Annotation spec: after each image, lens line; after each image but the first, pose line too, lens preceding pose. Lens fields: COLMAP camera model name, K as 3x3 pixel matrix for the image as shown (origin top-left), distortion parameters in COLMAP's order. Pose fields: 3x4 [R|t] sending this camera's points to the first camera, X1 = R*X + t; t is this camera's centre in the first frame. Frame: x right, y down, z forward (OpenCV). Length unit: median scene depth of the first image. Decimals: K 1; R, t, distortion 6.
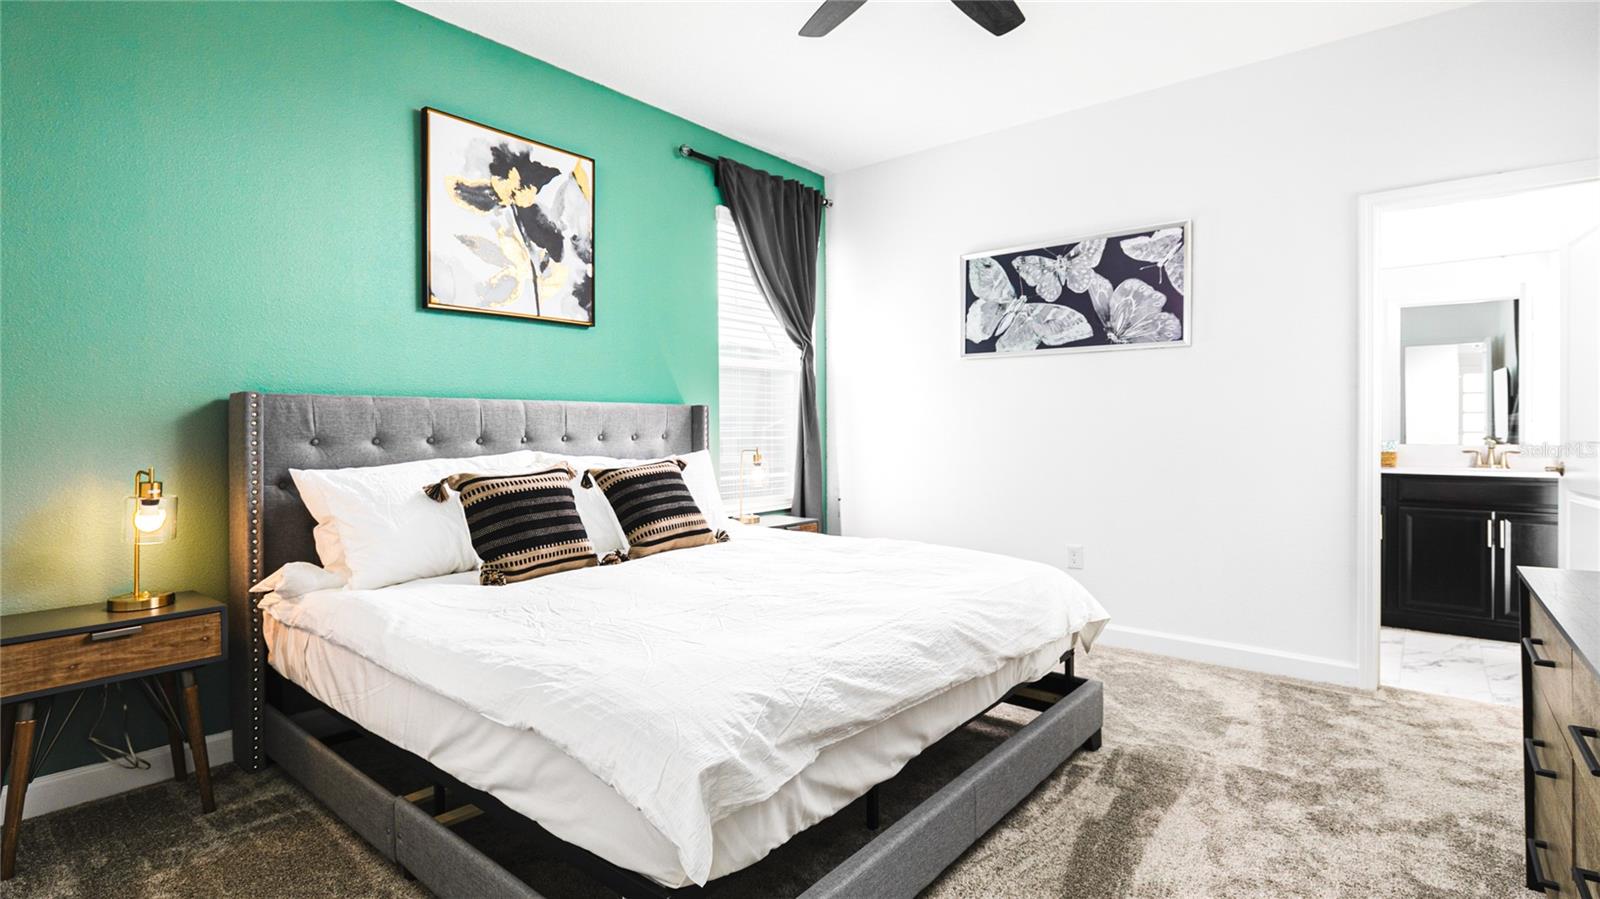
lens RADIAL K [[768.0, 0, 800.0], [0, 768.0, 449.5], [0, 0, 1]] dist [-0.001011, -0.000445]
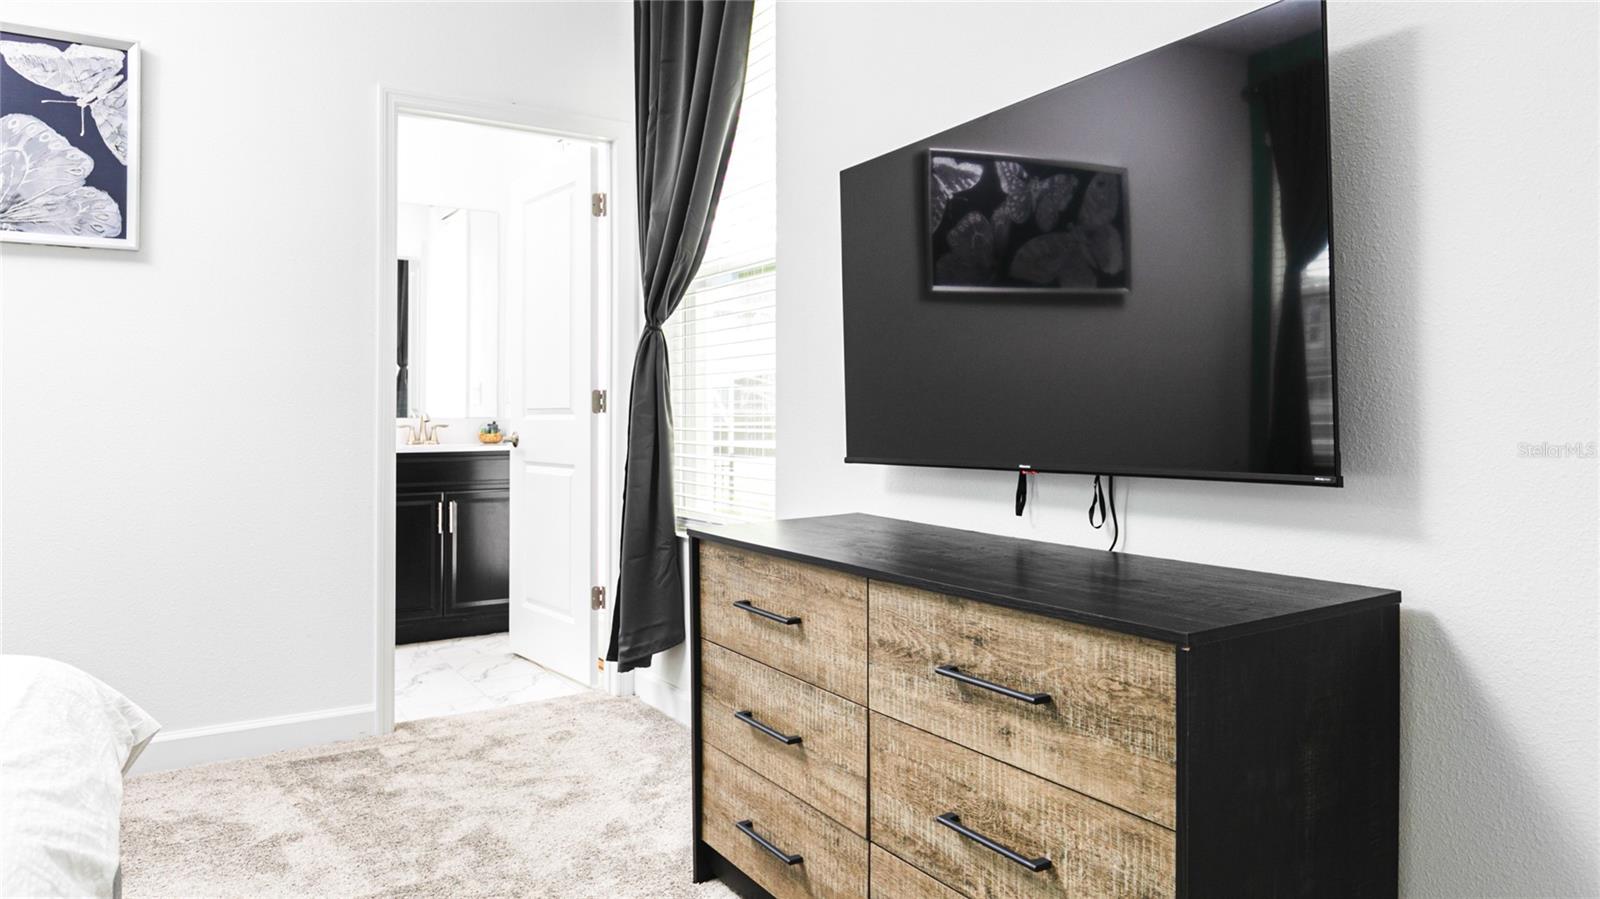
lens RADIAL K [[1027.8, 0, 799.0], [0, 1027.8, 409.0], [0, 0, 1]] dist [0.002711, -0.000876]
pose [[0.331395, 0.005858, 0.943474, -0.084539], [0.031207, 0.999366, -0.017167, 0.020218], [-0.942976, 0.035132, 0.331002, 0.252894]]
